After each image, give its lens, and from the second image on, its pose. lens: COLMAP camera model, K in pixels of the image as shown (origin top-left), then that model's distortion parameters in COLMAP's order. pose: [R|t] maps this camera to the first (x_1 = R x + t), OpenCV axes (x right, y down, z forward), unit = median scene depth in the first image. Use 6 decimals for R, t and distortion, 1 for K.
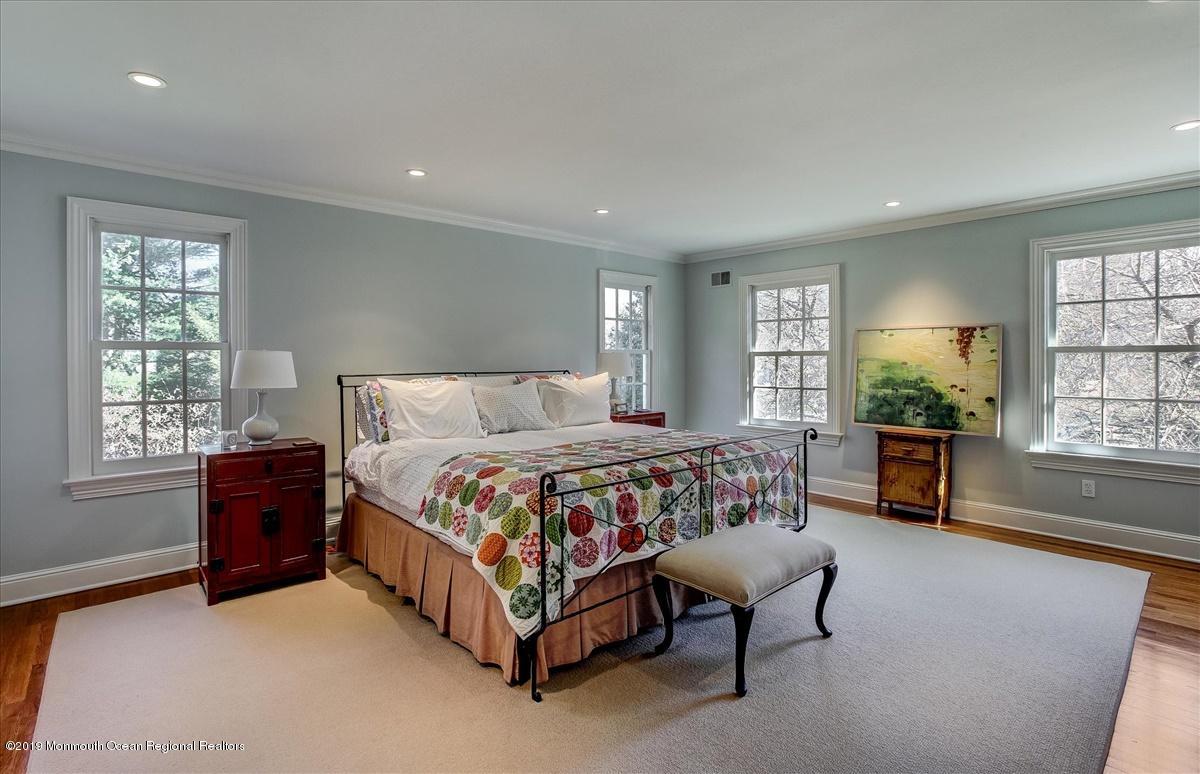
lens RADIAL K [[562.0, 0, 600.6], [0, 562.0, 363.1], [0, 0, 1]] dist [-0.033732, -0.000134]
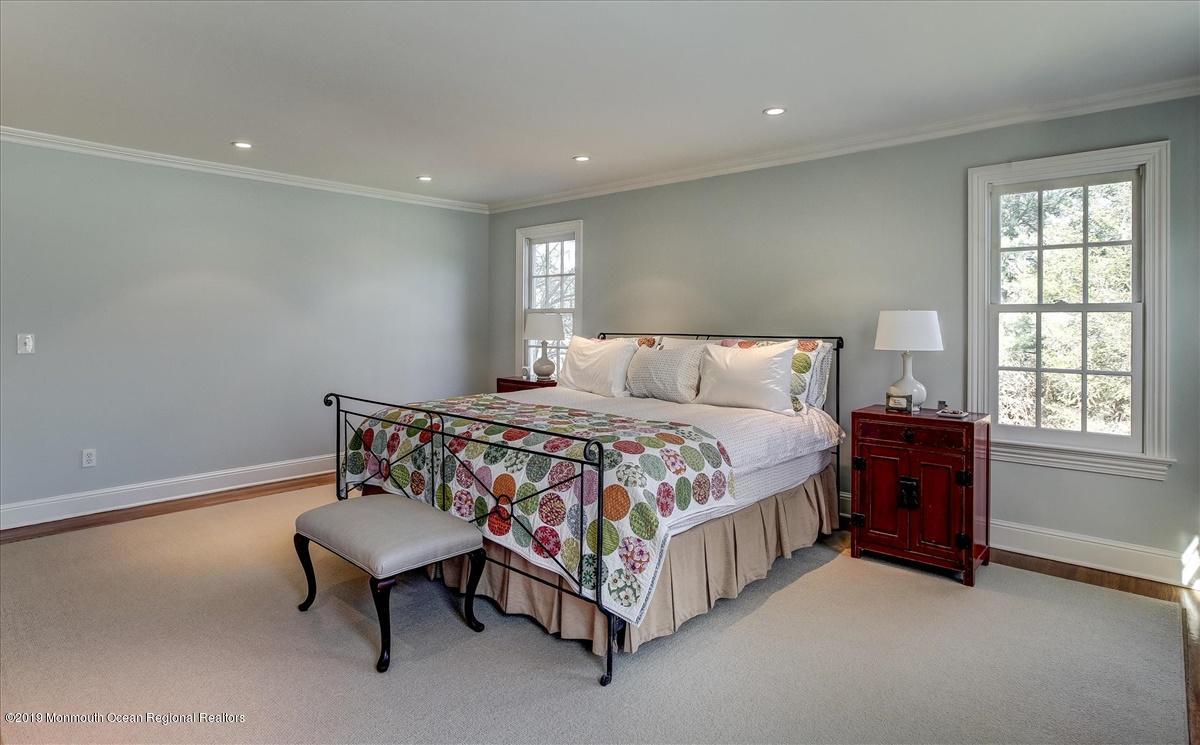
lens RADIAL K [[628.4, 0, 600.5], [0, 628.4, 325.5], [0, 0, 1]] dist [-0.002095, -0.000349]
pose [[0.106170, 0.005932, -0.994330, 0.819351], [-0.010804, 0.999930, 0.004811, -0.002231], [0.994289, 0.010232, 0.106226, 0.754983]]
